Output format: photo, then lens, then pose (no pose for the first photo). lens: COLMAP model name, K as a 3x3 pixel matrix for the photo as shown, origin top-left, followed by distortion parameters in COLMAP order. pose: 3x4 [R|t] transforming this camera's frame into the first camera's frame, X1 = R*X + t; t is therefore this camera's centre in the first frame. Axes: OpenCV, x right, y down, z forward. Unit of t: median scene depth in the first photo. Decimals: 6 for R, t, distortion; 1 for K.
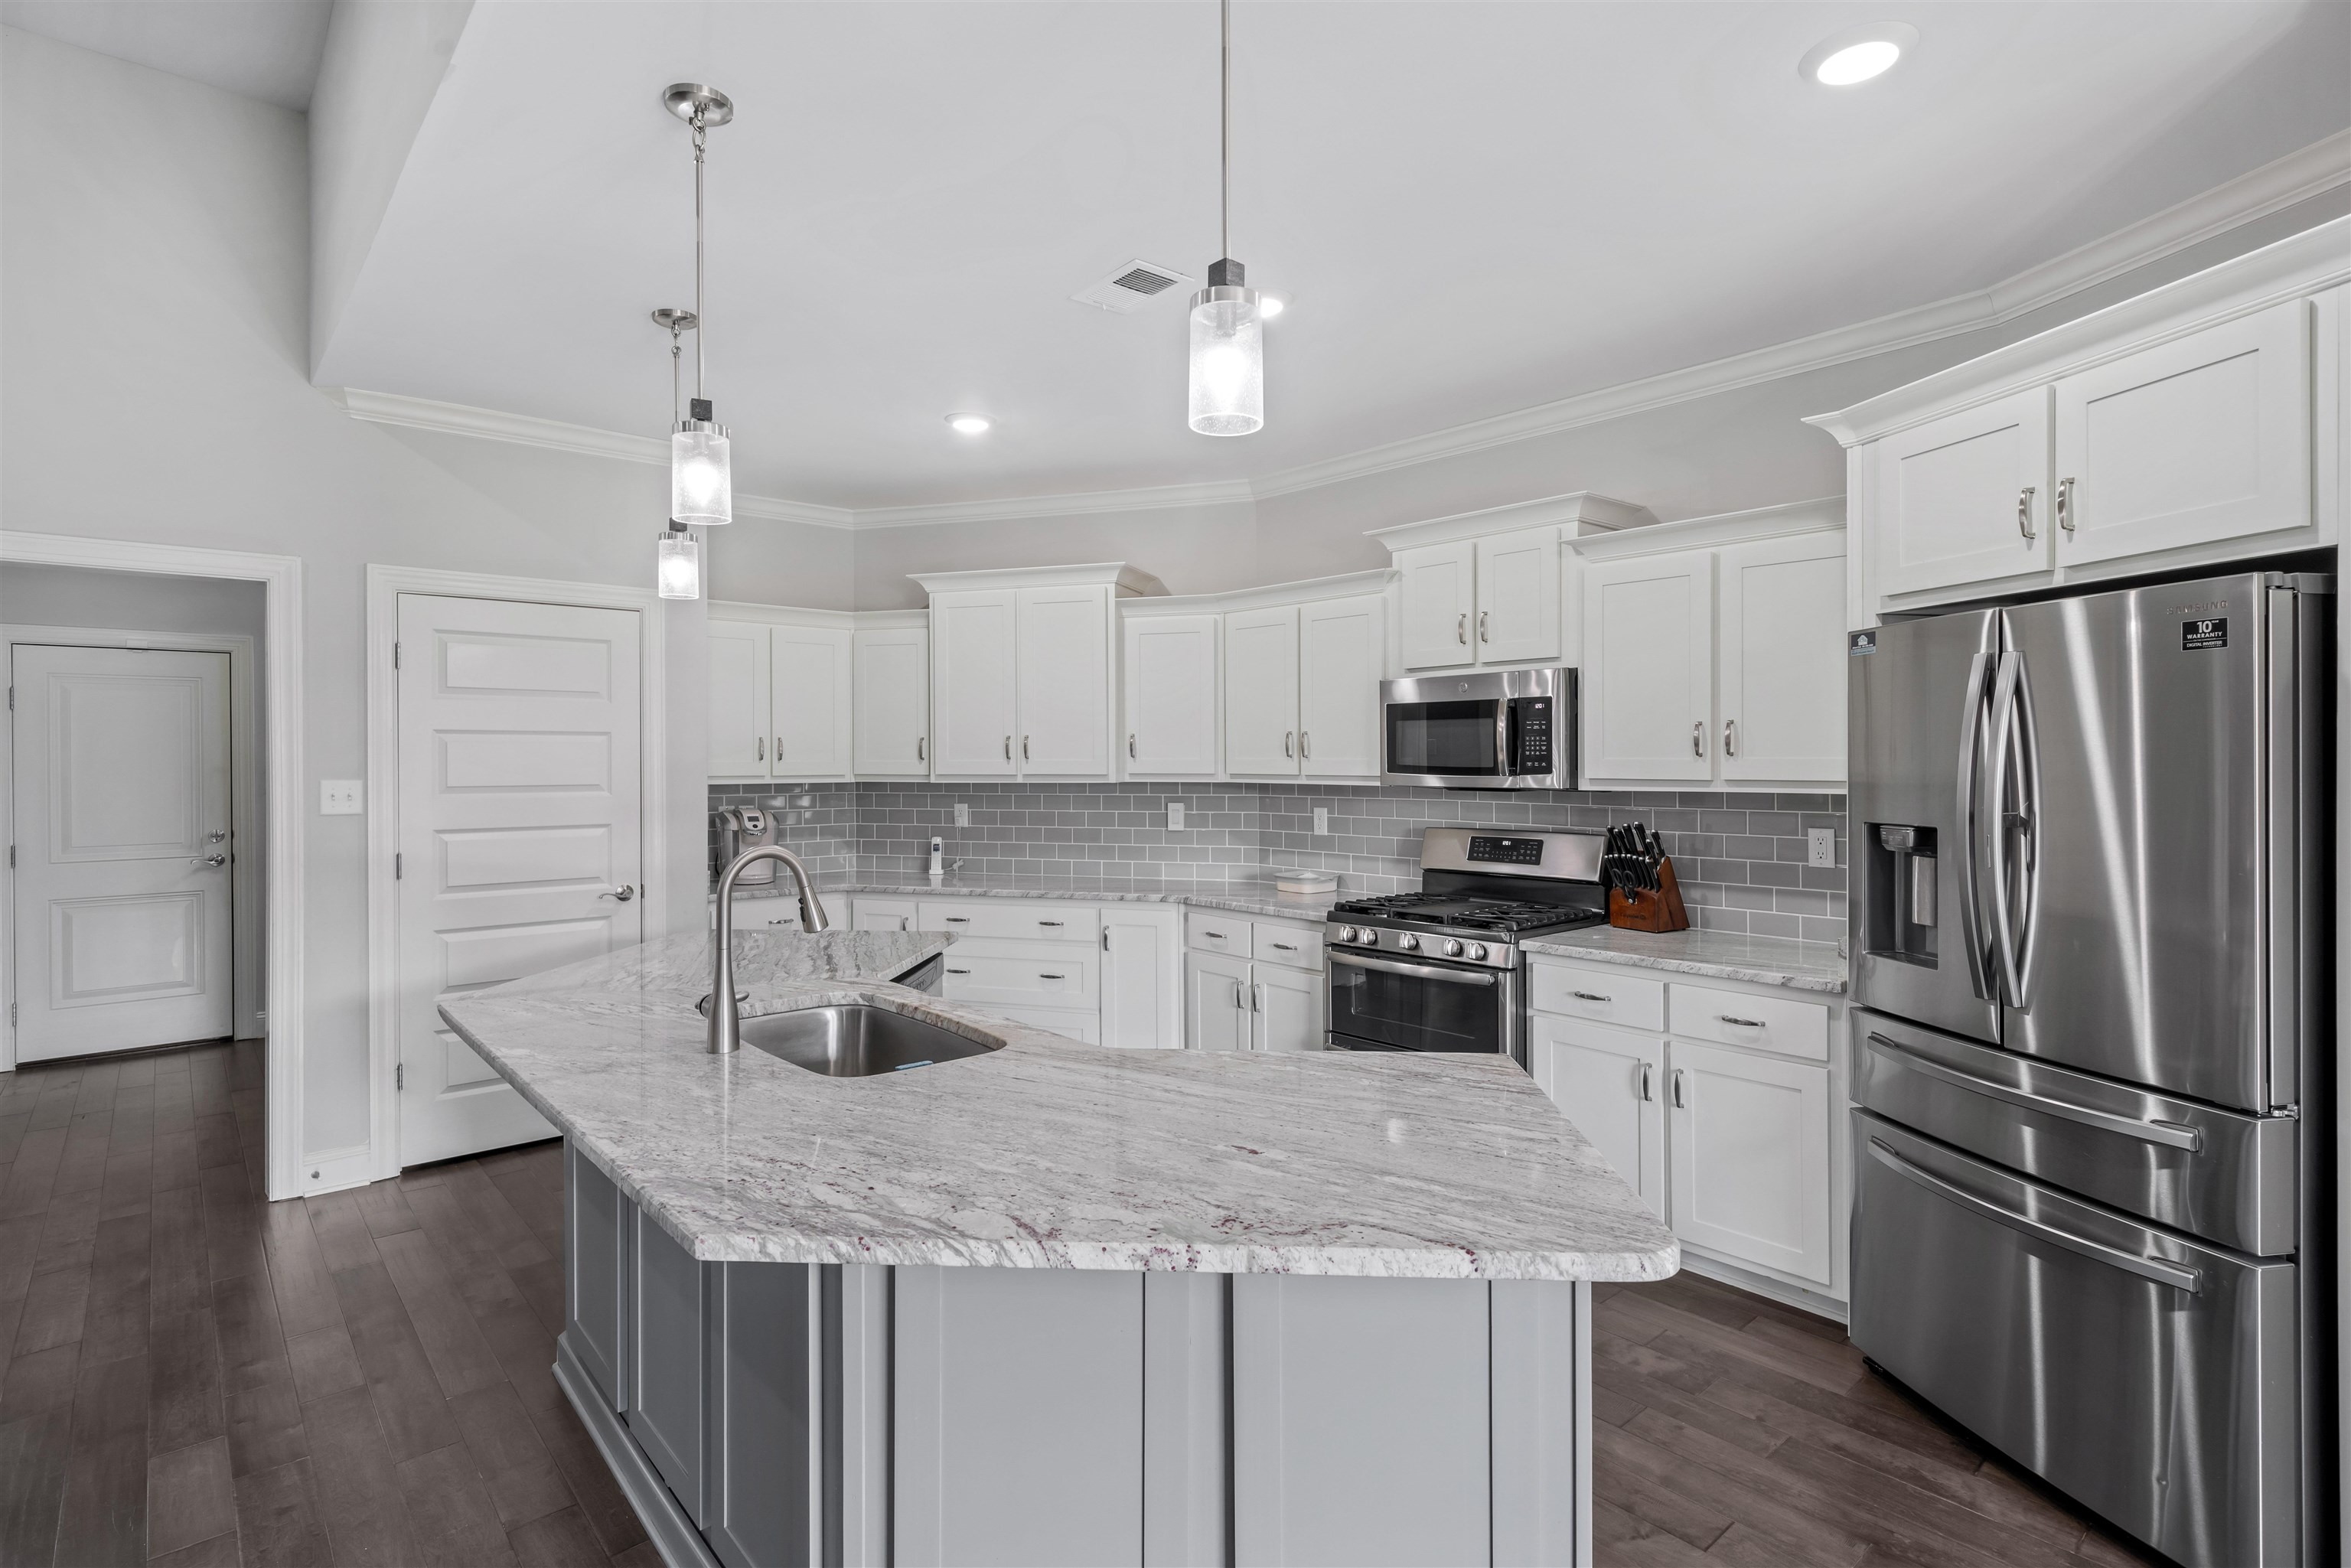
lens RADIAL K [[1167.6, 0, 1169.9], [0, 1167.6, 766.4], [0, 0, 1]] dist [-0.001840, -0.000062]
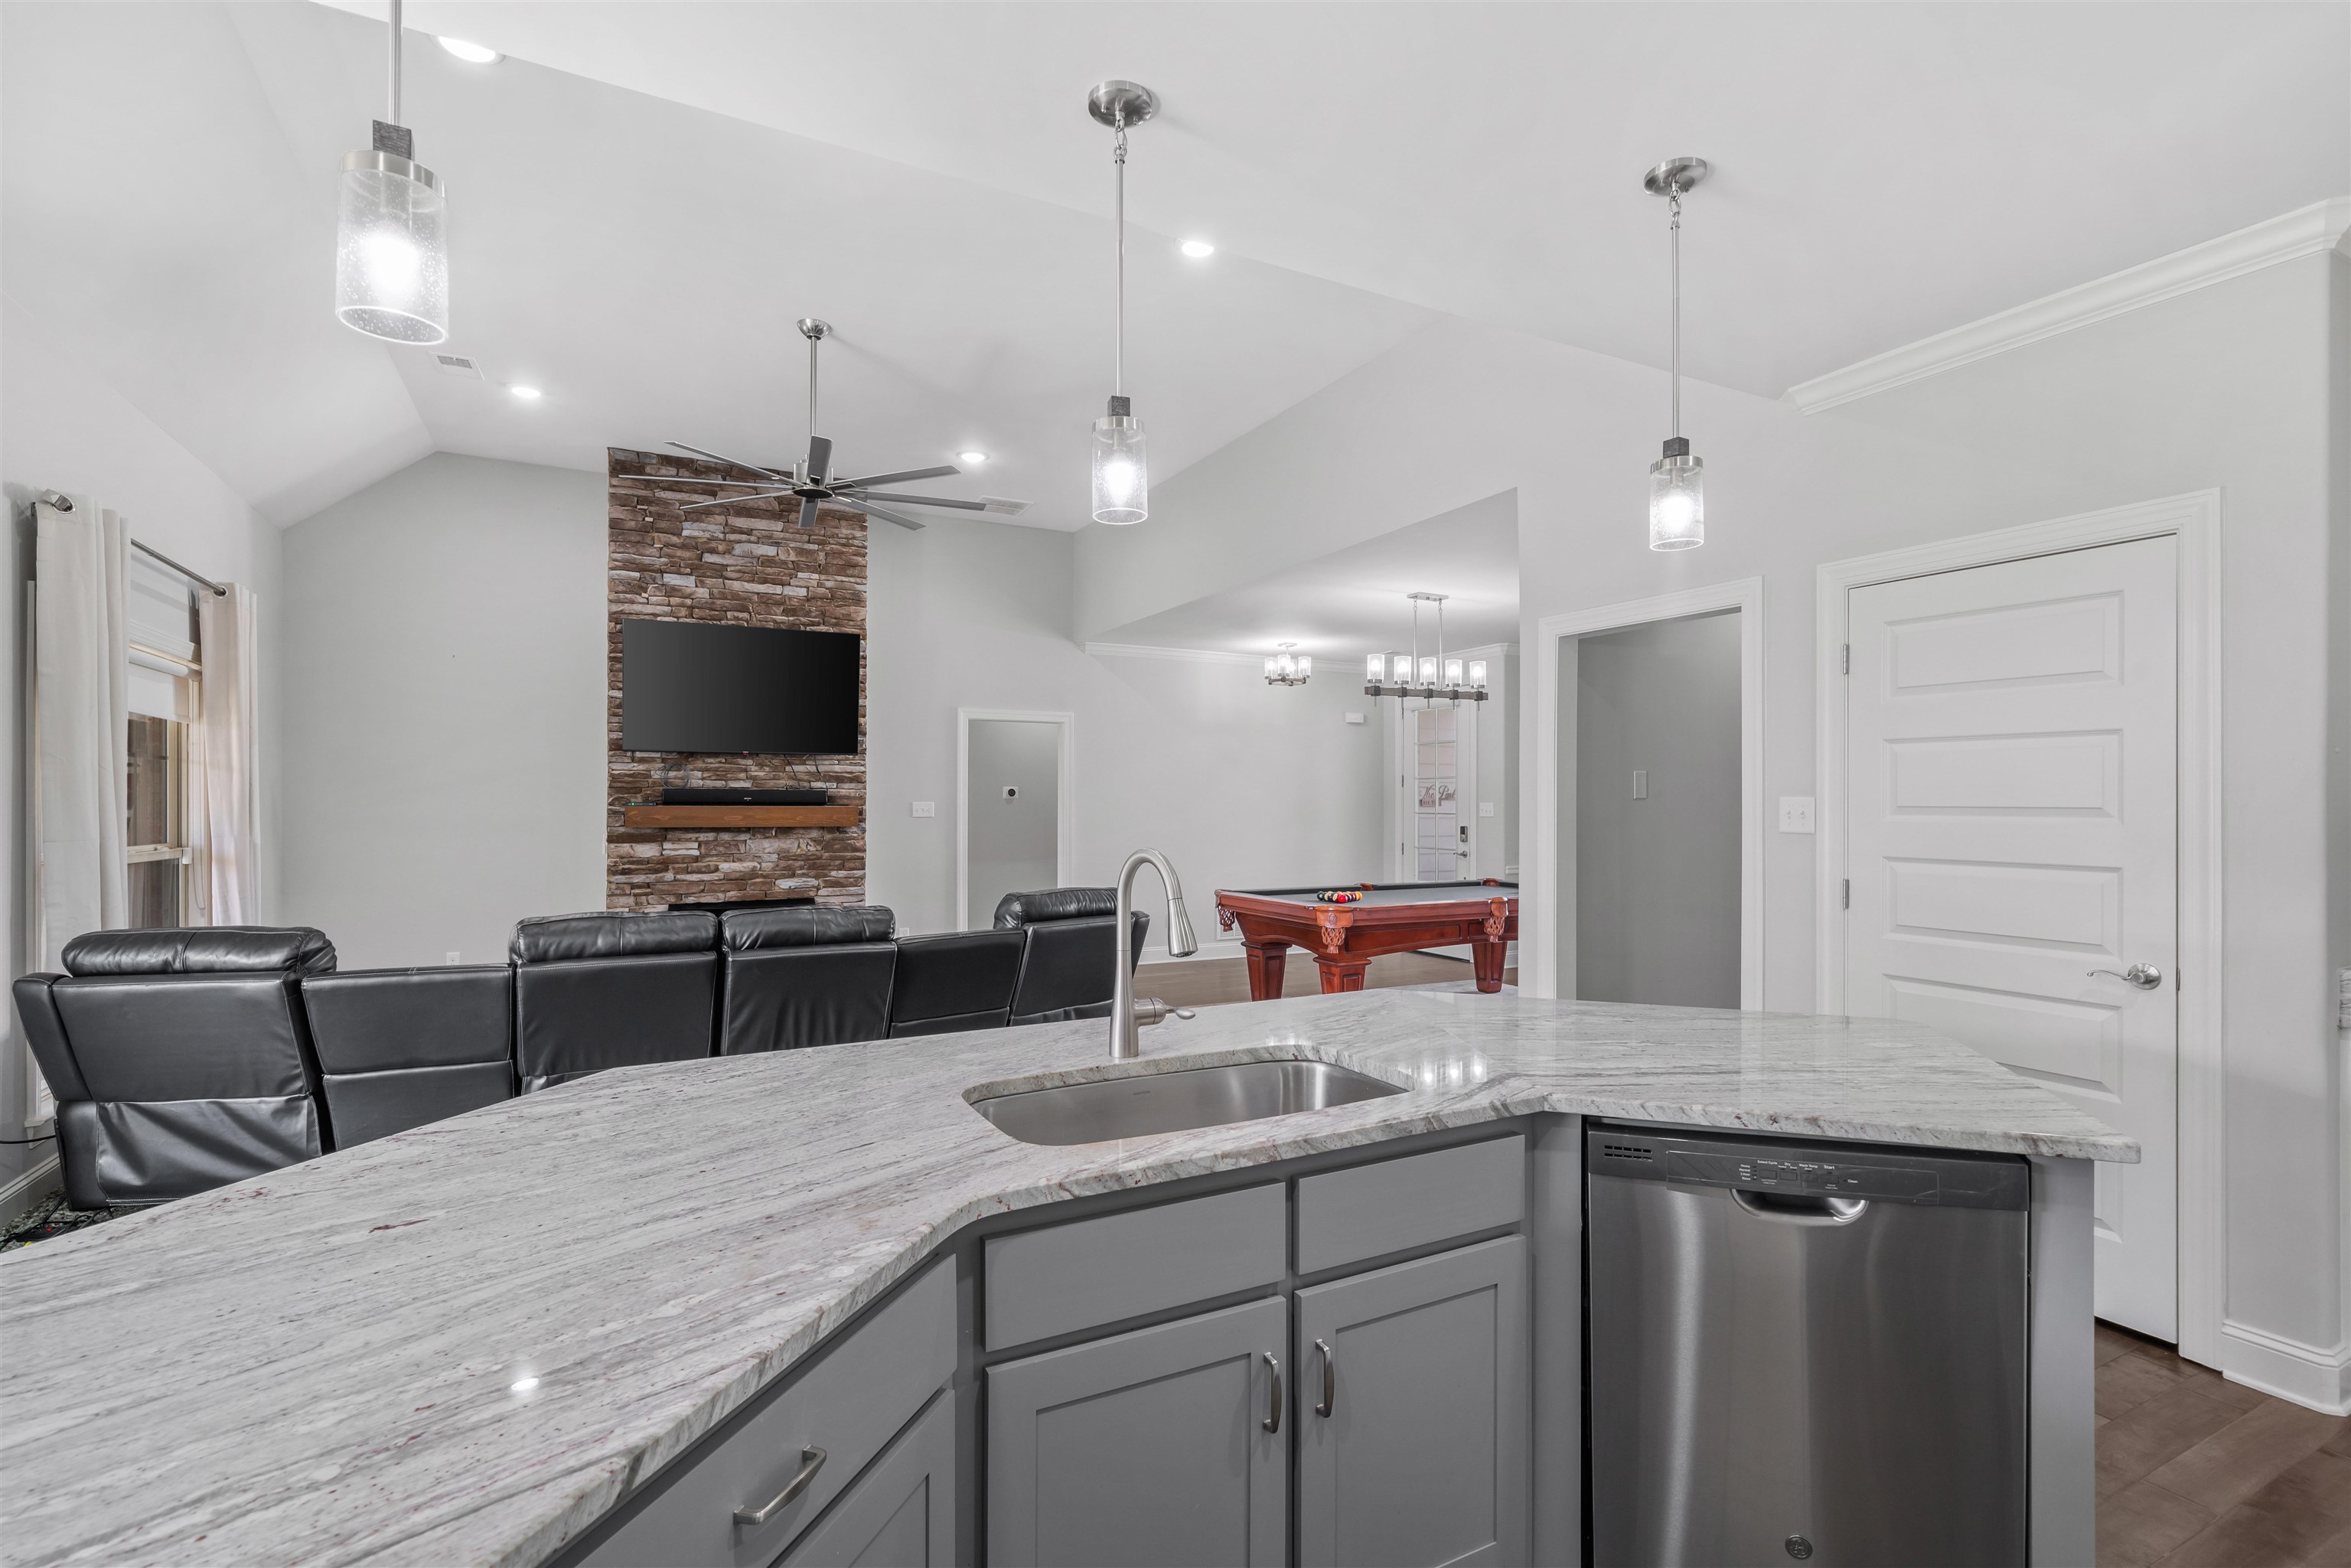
lens RADIAL K [[1078.0, 0, 1163.6], [0, 1078.0, 799.5], [0, 0, 1]] dist [0.002187, -0.000414]
pose [[-0.231960, 0.000193, -0.972725, 0.577227], [-0.008515, 0.999961, 0.002229, 0.034001], [0.972688, 0.008800, -0.231949, 1.479741]]
